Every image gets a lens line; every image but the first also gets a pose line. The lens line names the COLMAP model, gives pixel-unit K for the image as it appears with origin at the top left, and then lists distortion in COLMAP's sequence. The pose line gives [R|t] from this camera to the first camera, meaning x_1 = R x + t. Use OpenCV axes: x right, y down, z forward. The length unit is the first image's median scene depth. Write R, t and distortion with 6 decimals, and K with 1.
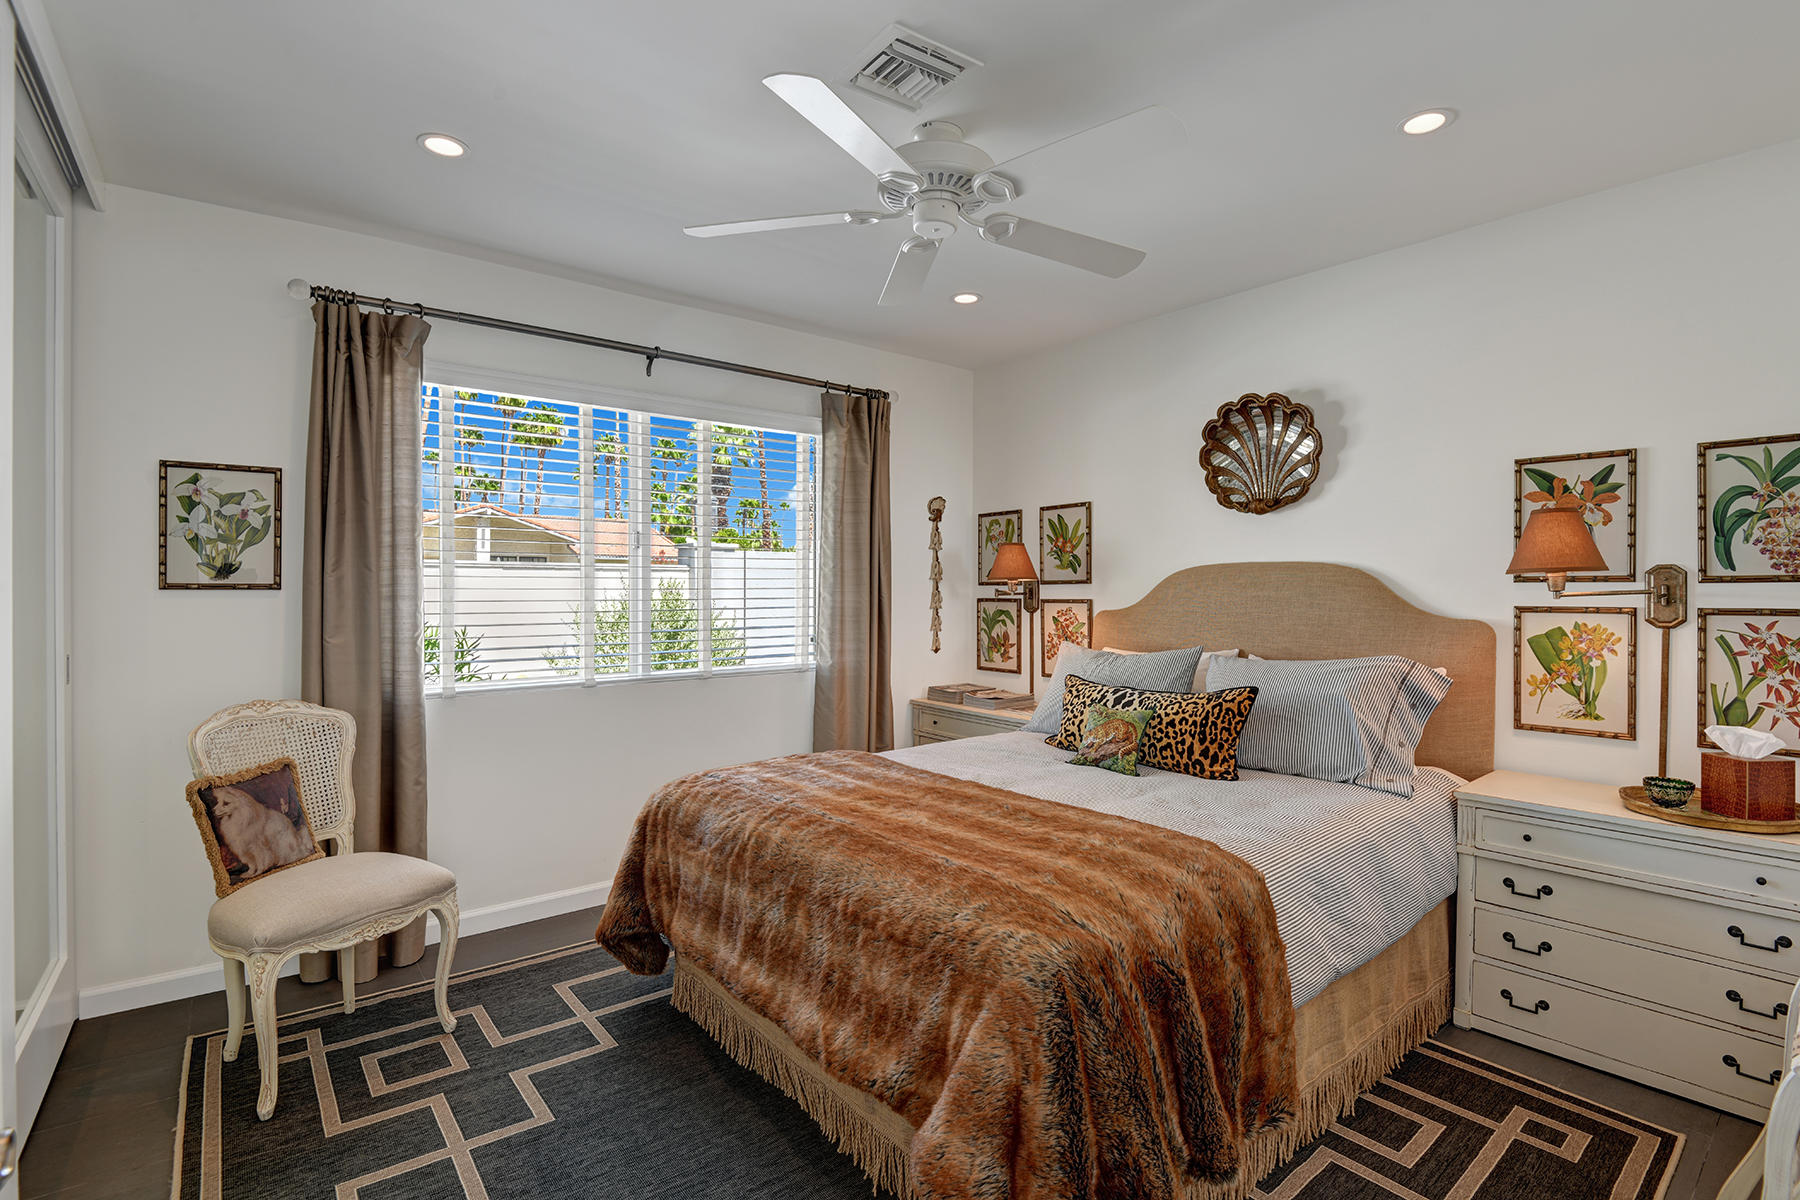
lens RADIAL K [[827.5, 0, 913.9], [0, 827.5, 593.1], [0, 0, 1]] dist [-0.037900, -0.005978]
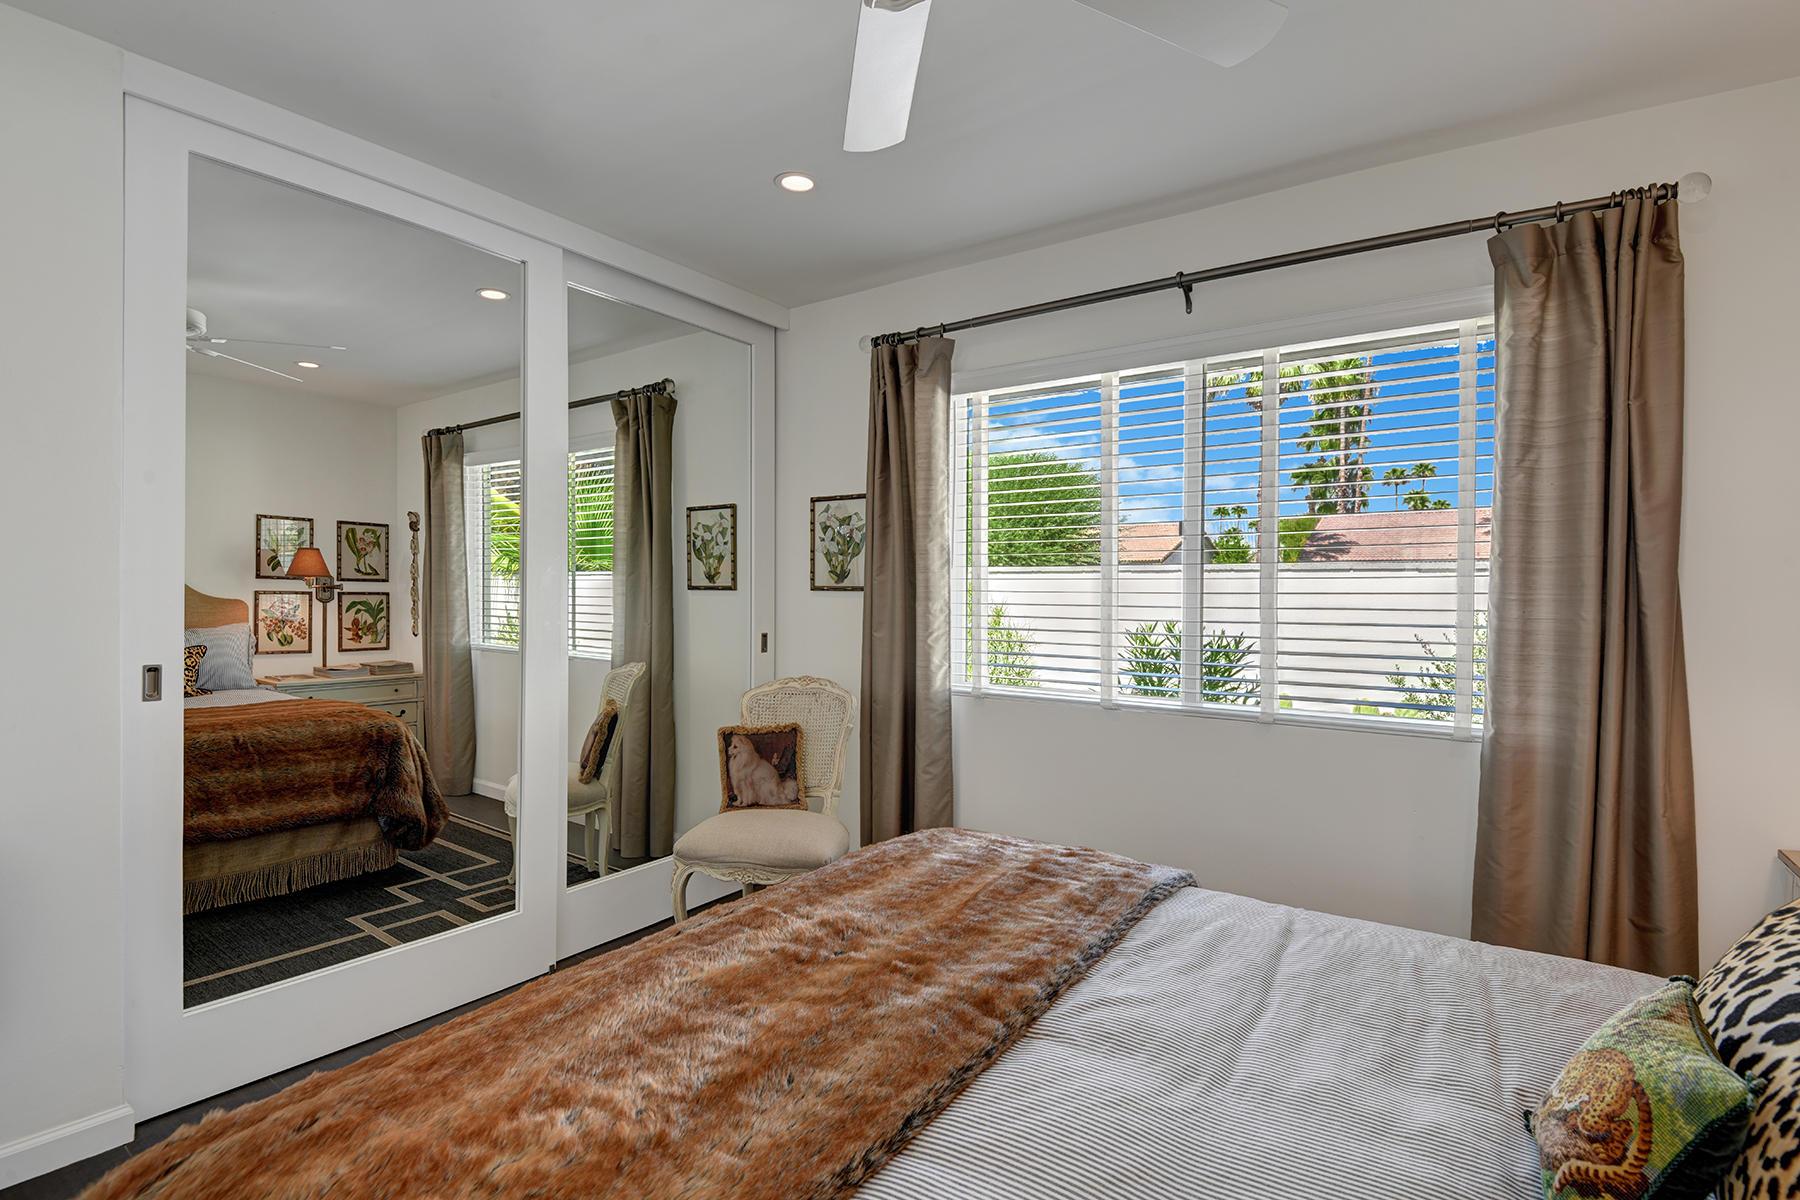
lens RADIAL K [[827.5, 0, 906.8], [0, 827.5, 597.6], [0, 0, 1]] dist [-0.037900, -0.005978]
pose [[0.261282, 0.008362, -0.965226, 0.472222], [-0.012114, 0.999912, 0.005383, -0.002356], [0.965187, 0.010286, 0.261360, 0.754586]]
